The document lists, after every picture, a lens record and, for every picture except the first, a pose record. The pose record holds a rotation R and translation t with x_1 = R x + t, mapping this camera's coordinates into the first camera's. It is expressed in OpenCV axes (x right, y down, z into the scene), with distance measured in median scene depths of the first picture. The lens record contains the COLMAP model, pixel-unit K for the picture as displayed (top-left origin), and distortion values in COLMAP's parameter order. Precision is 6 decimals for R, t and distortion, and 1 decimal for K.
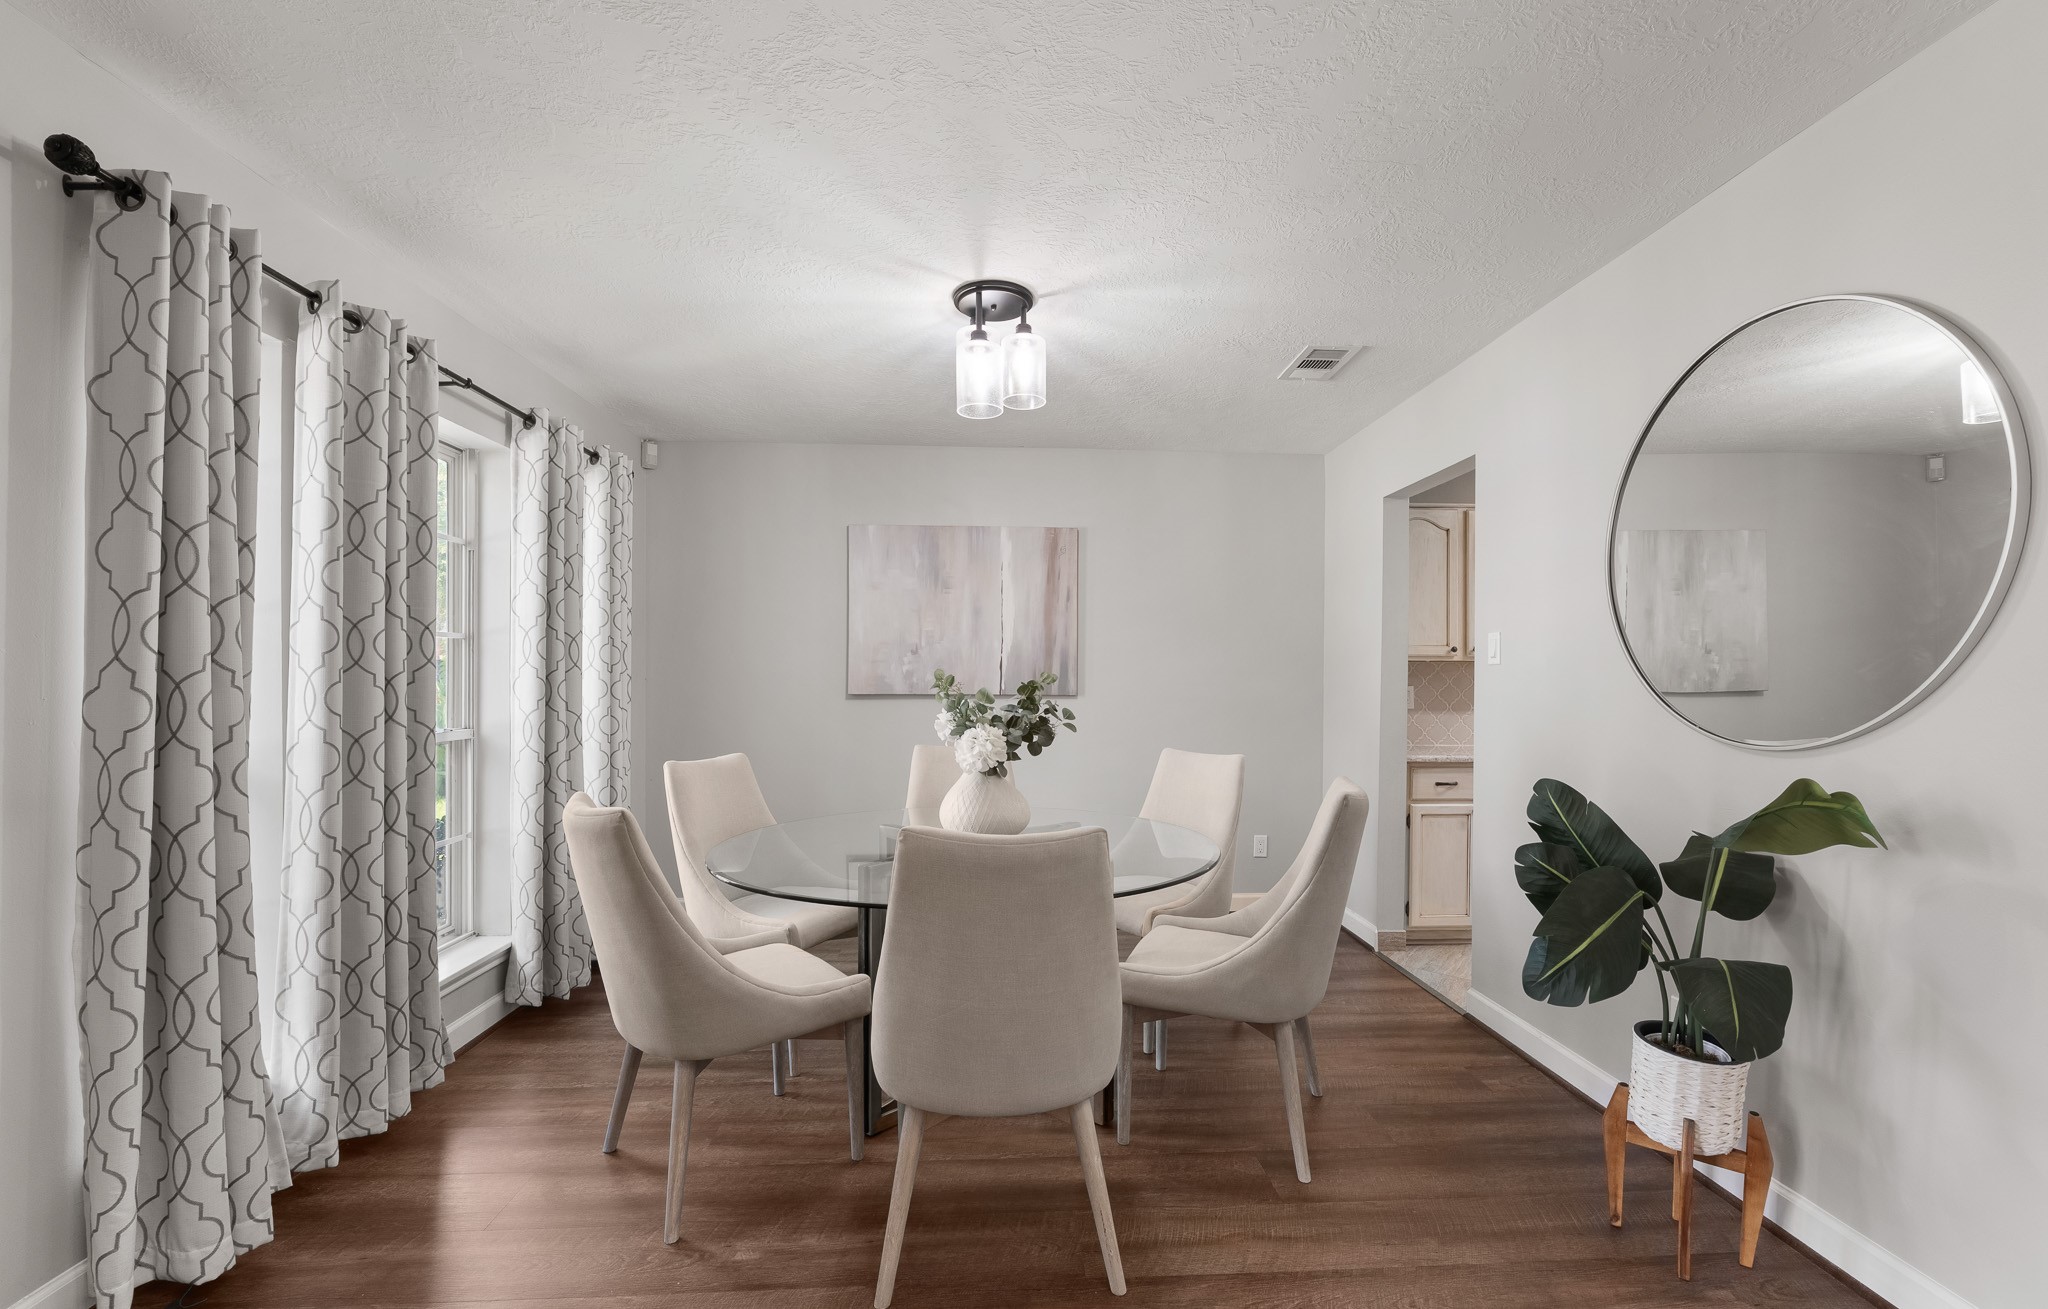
lens RADIAL K [[858.5, 0, 1026.8], [0, 858.5, 695.3], [0, 0, 1]] dist [-0.002752, -0.000447]
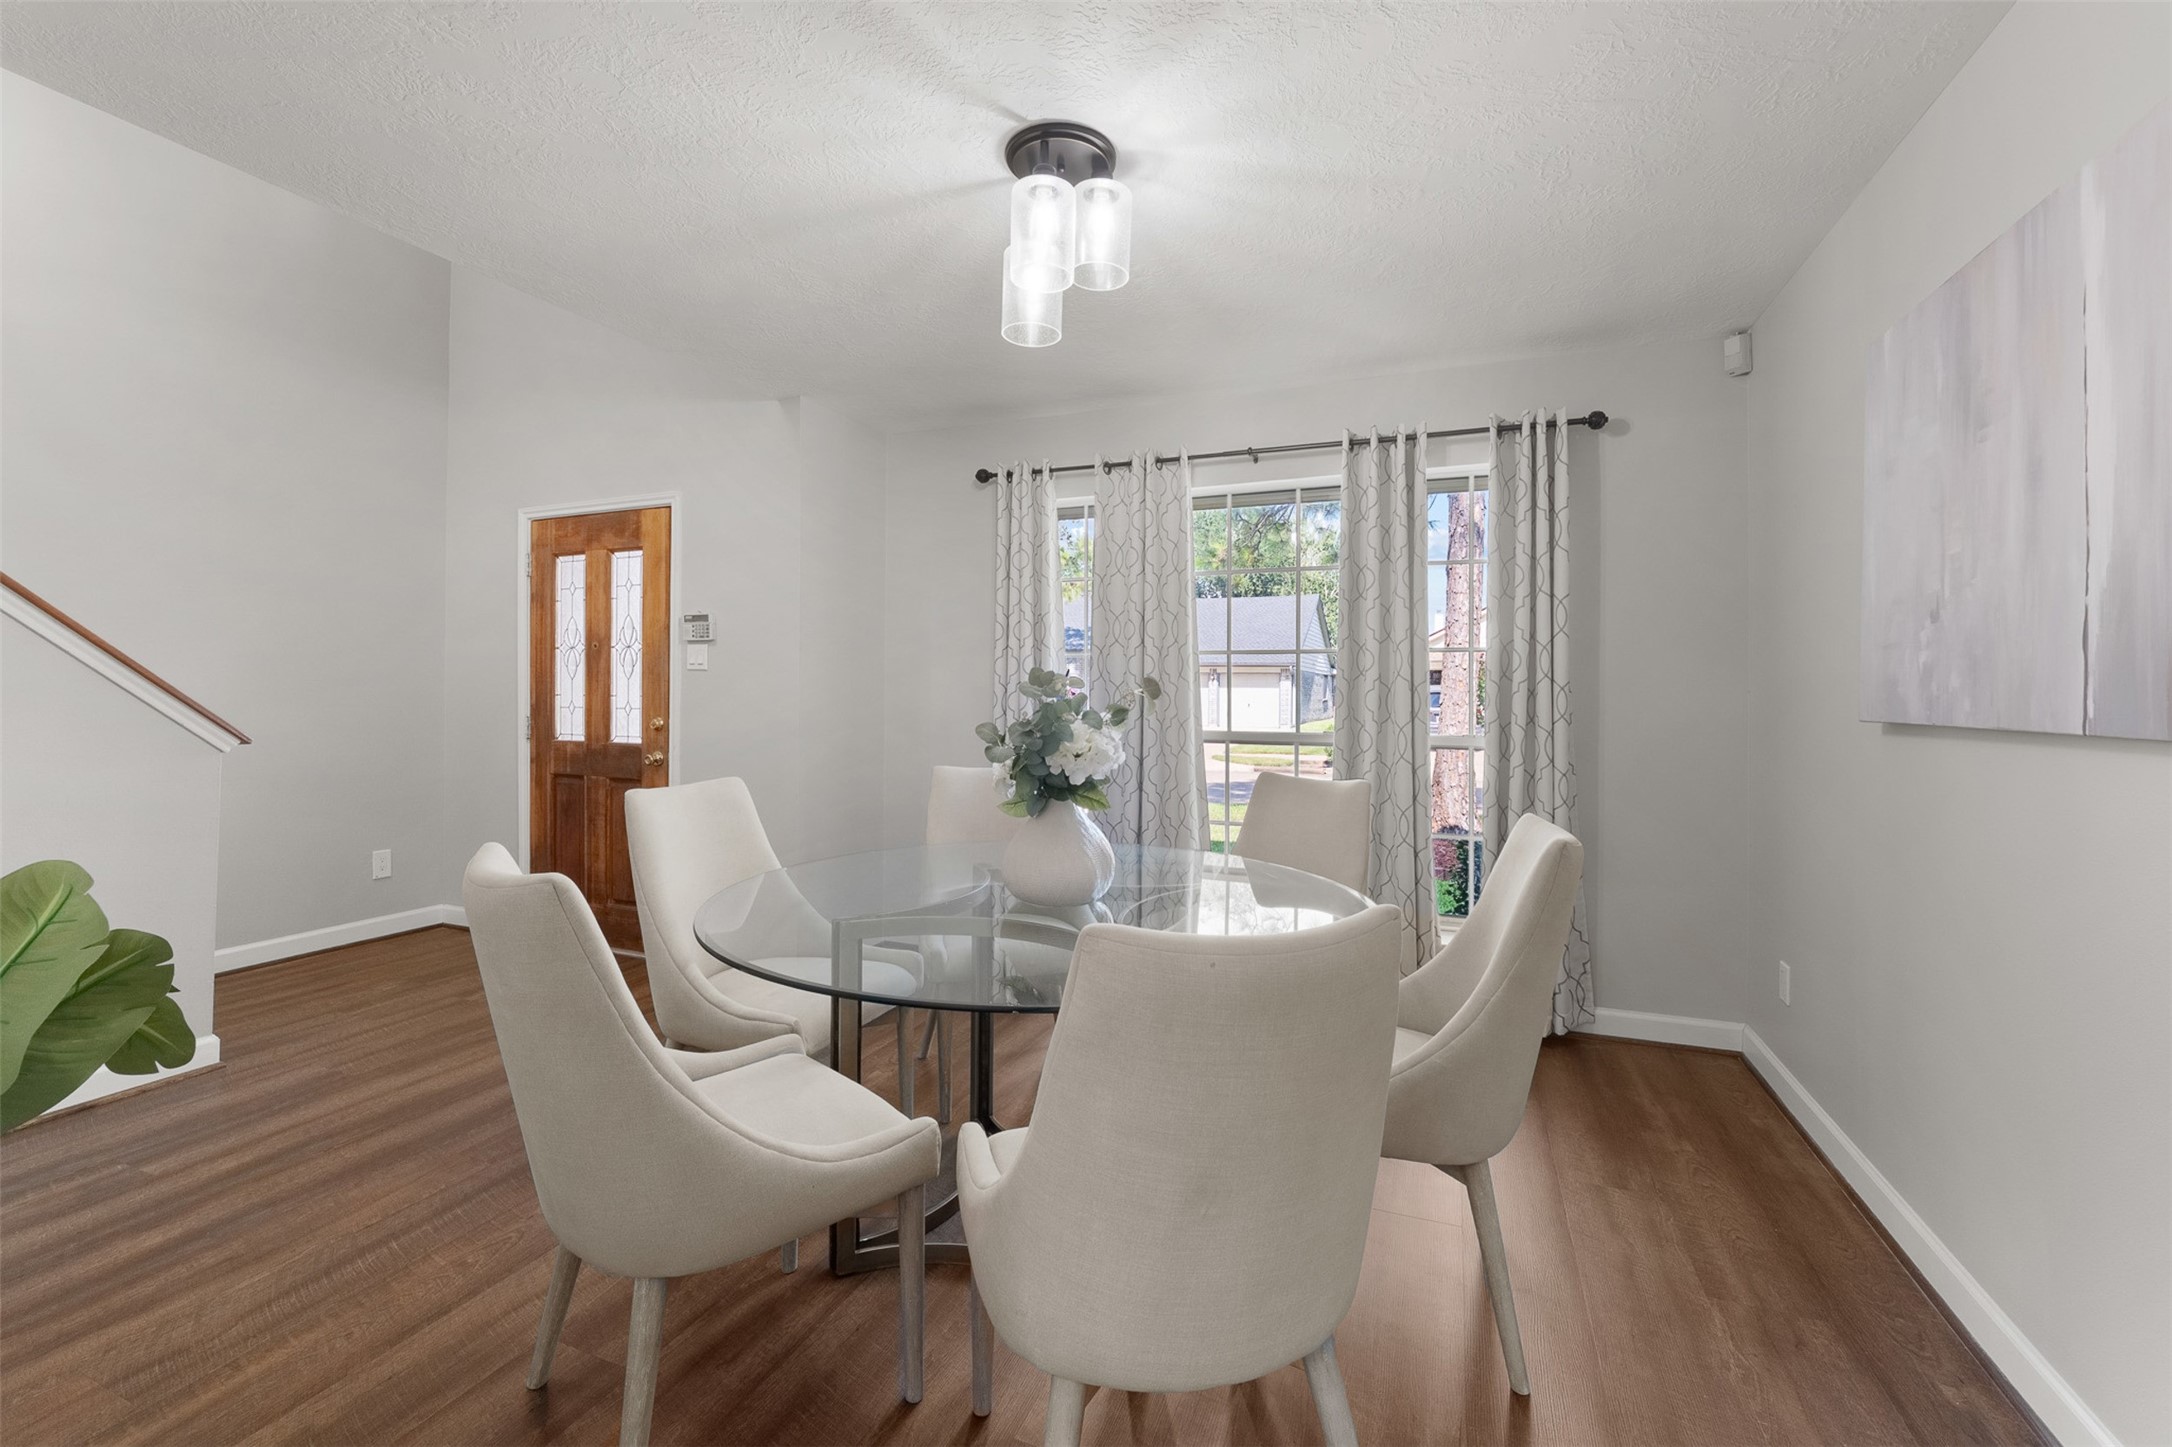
lens RADIAL K [[878.1, 0, 1088.7], [0, 878.1, 690.2], [0, 0, 1]] dist [-0.001414, -0.000040]
pose [[-0.406498, -0.000237, -0.913652, 0.772767], [-0.018069, 0.999806, 0.007780, -0.026586], [0.913473, 0.019671, -0.406424, 1.637261]]
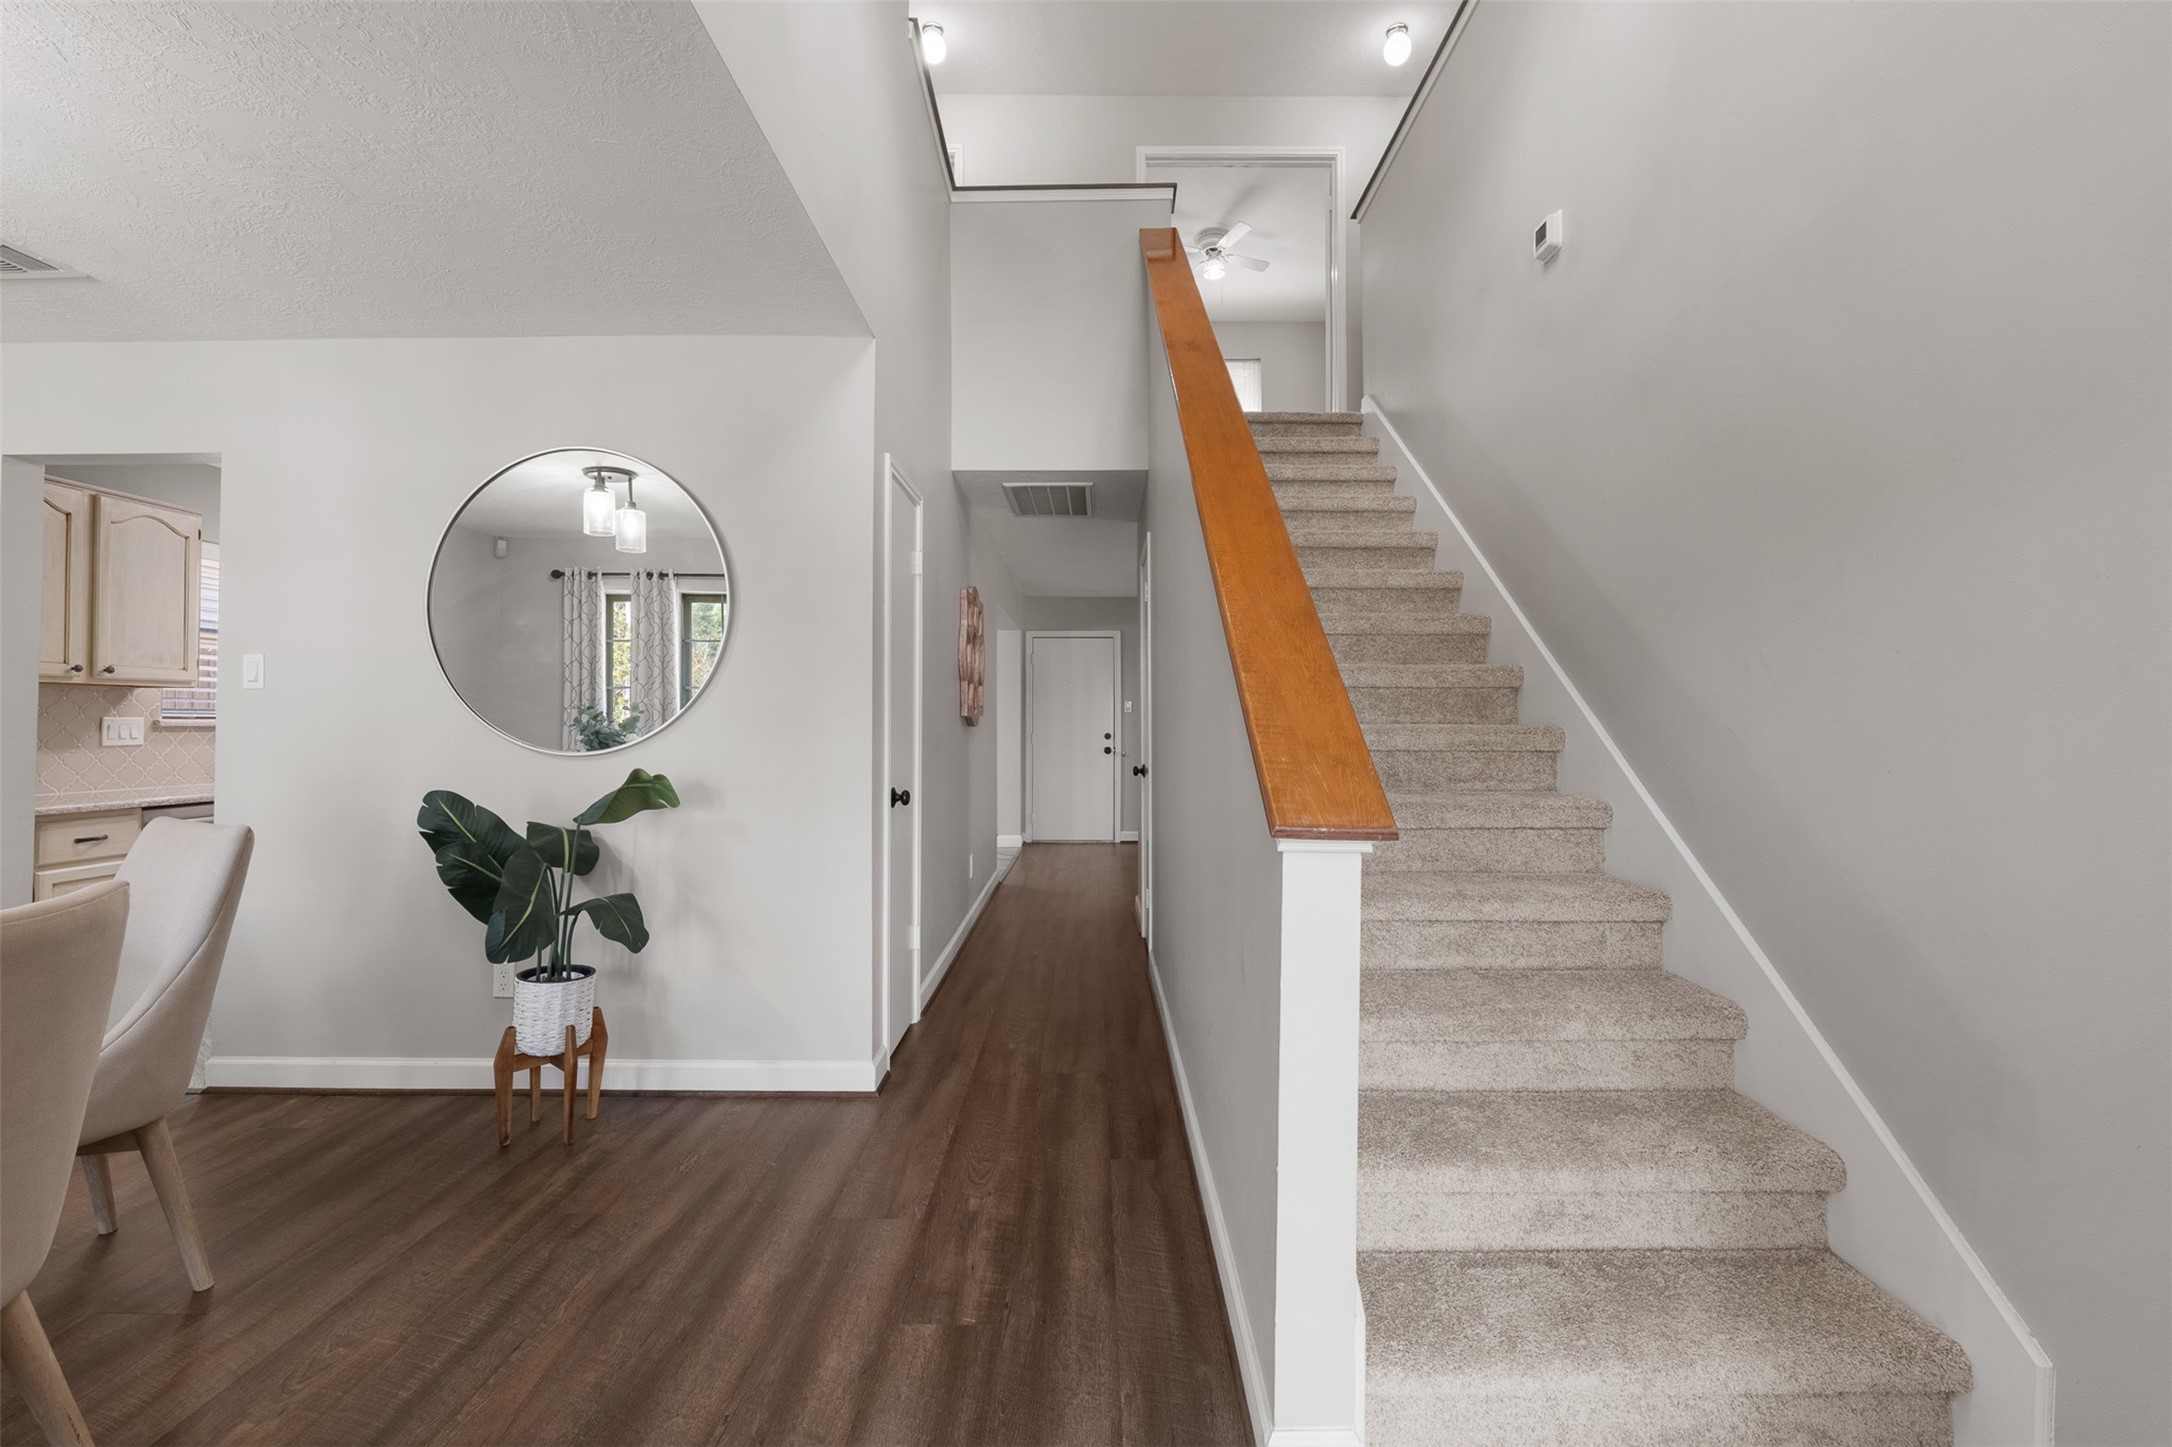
lens RADIAL K [[910.2, 0, 1086.0], [0, 910.2, 723.5], [0, 0, 1]] dist [-0.009147, 0.000306]
pose [[0.064201, 0.002571, 0.997934, -0.486766], [0.015278, 0.999877, -0.003559, 0.024771], [-0.997820, 0.015475, 0.064154, 0.063321]]
